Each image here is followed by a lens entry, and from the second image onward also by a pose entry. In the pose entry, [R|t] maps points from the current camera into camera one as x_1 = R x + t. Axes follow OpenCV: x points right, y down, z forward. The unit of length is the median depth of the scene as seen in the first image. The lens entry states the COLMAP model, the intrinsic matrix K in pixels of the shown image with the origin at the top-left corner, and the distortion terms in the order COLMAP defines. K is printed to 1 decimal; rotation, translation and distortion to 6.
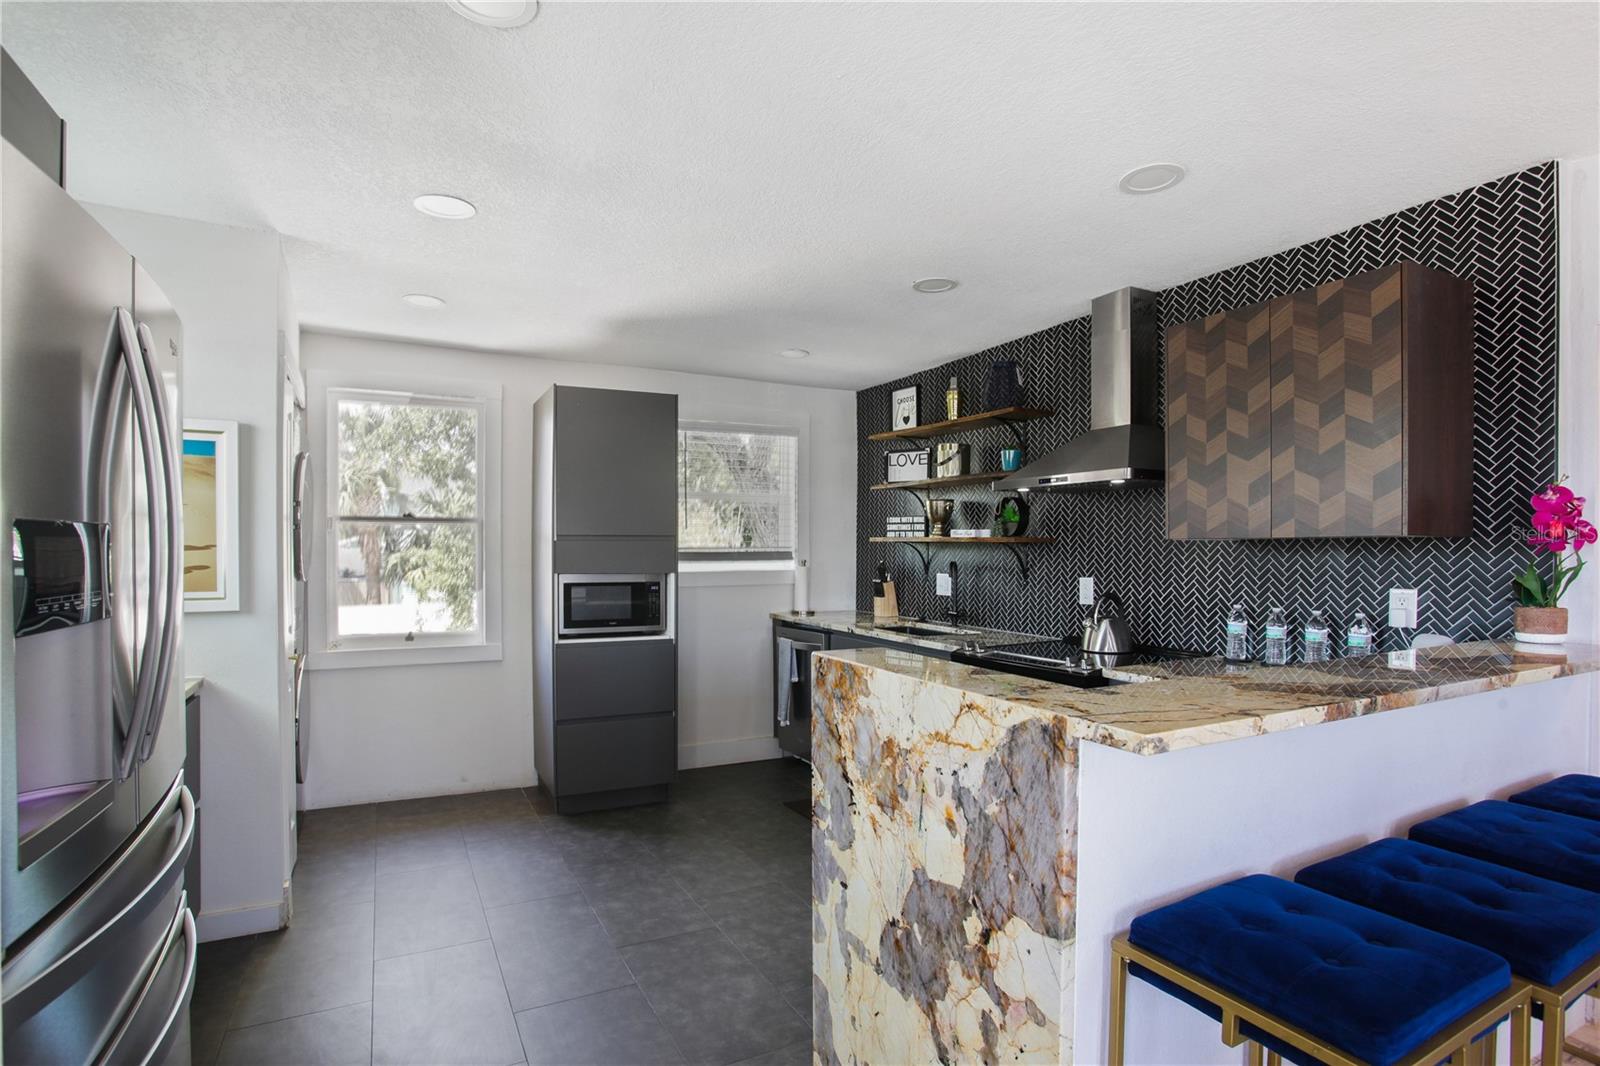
lens RADIAL K [[781.6, 0, 800.0], [0, 781.6, 533.0], [0, 0, 1]] dist [-0.031349, 0.000574]
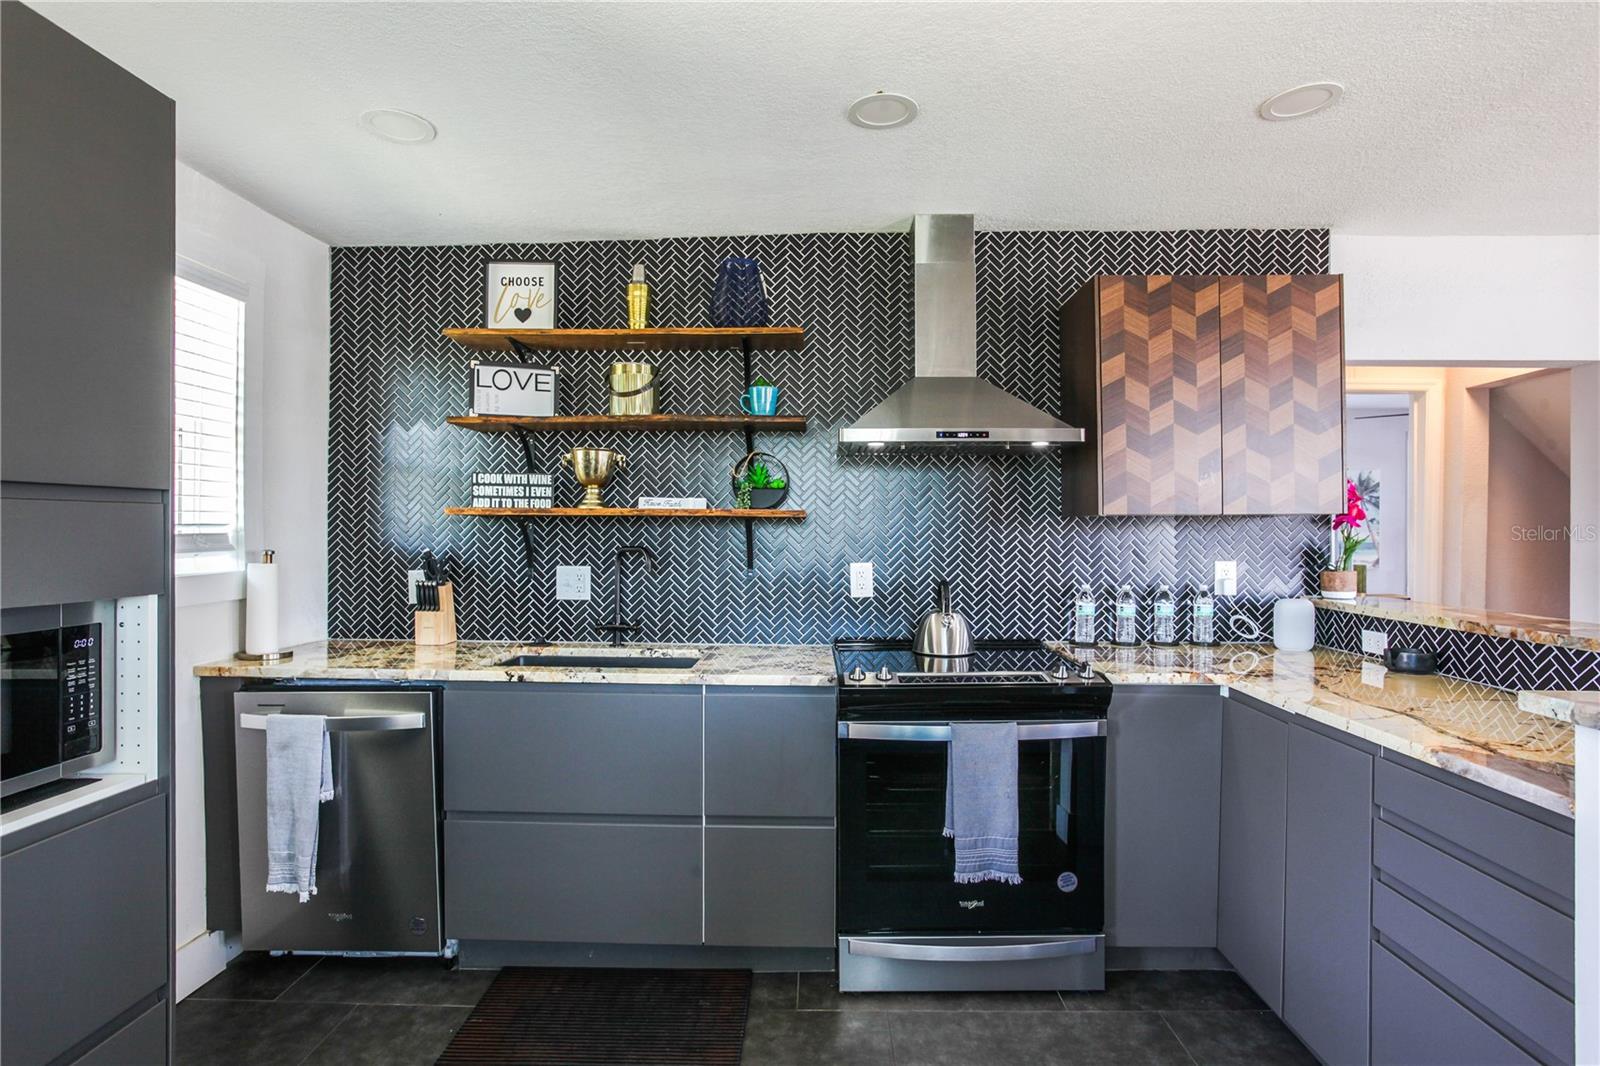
lens RADIAL K [[803.7, 0, 799.8], [0, 803.7, 510.0], [0, 0, 1]] dist [-0.043316, 0.000242]
pose [[0.503116, 0.019048, 0.864009, -0.427813], [-0.014797, 0.999800, -0.013426, 0.017897], [-0.864092, -0.006031, 0.503297, 0.748772]]
